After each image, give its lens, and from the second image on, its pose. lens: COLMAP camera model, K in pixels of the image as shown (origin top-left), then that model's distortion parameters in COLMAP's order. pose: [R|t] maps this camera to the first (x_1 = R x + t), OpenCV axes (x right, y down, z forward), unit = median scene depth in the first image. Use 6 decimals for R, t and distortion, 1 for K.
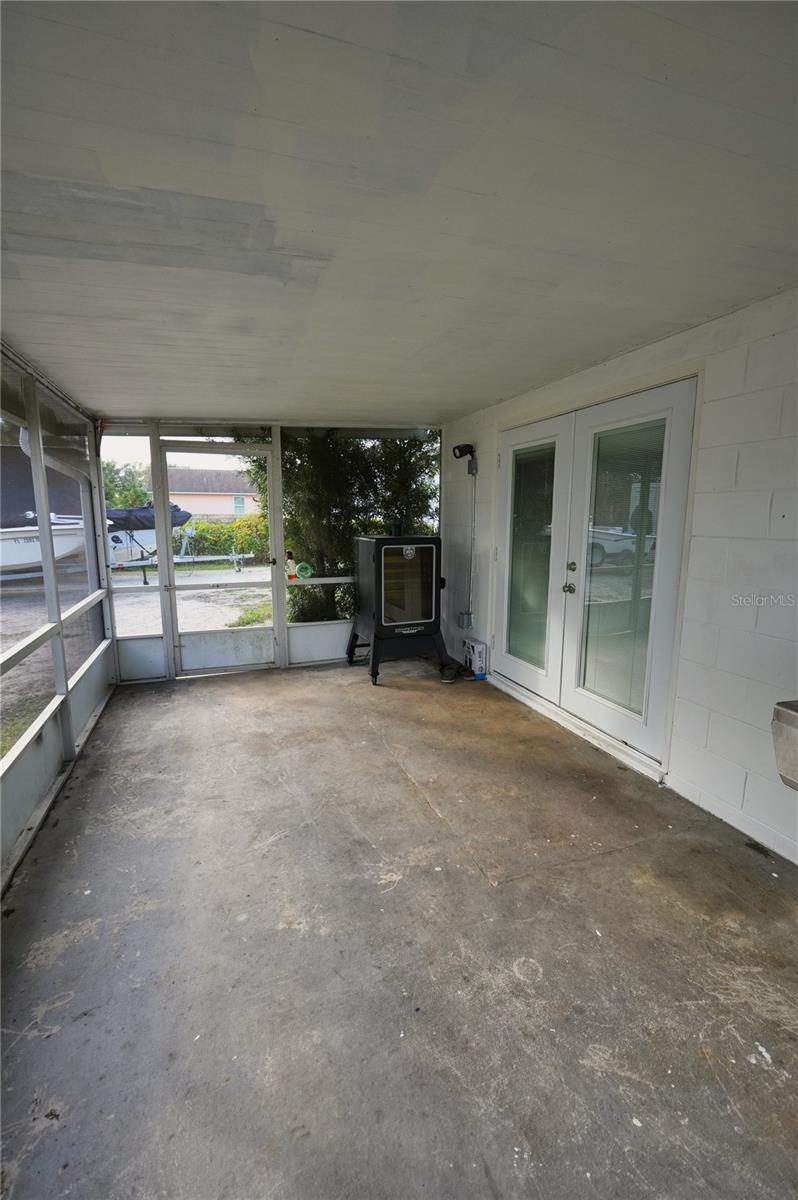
lens RADIAL K [[521.2, 0, 405.2], [0, 521.2, 601.8], [0, 0, 1]] dist [-0.000206, 0.000197]
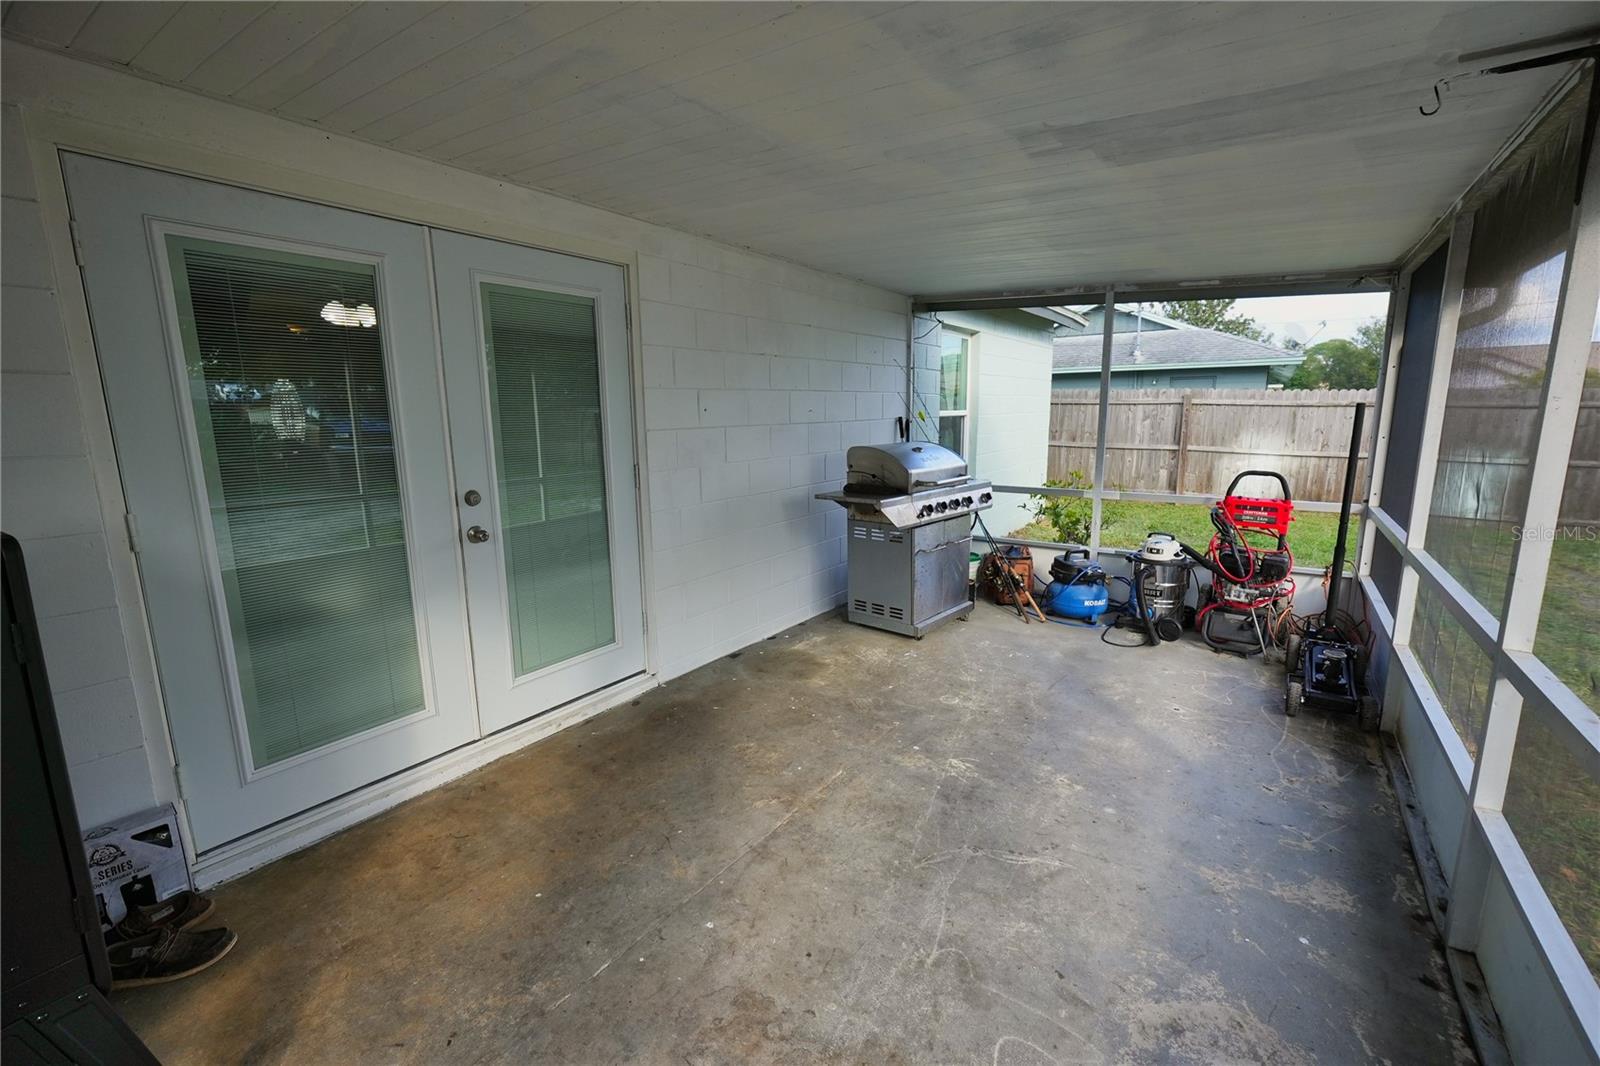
lens RADIAL K [[674.2, 0, 800.7], [0, 674.2, 529.2], [0, 0, 1]] dist [-0.000318, 0.000286]
pose [[-0.572347, -0.136917, 0.808501, -0.653315], [0.142454, 0.954369, 0.262463, -0.227903], [-0.807543, 0.265394, -0.526725, 1.393740]]
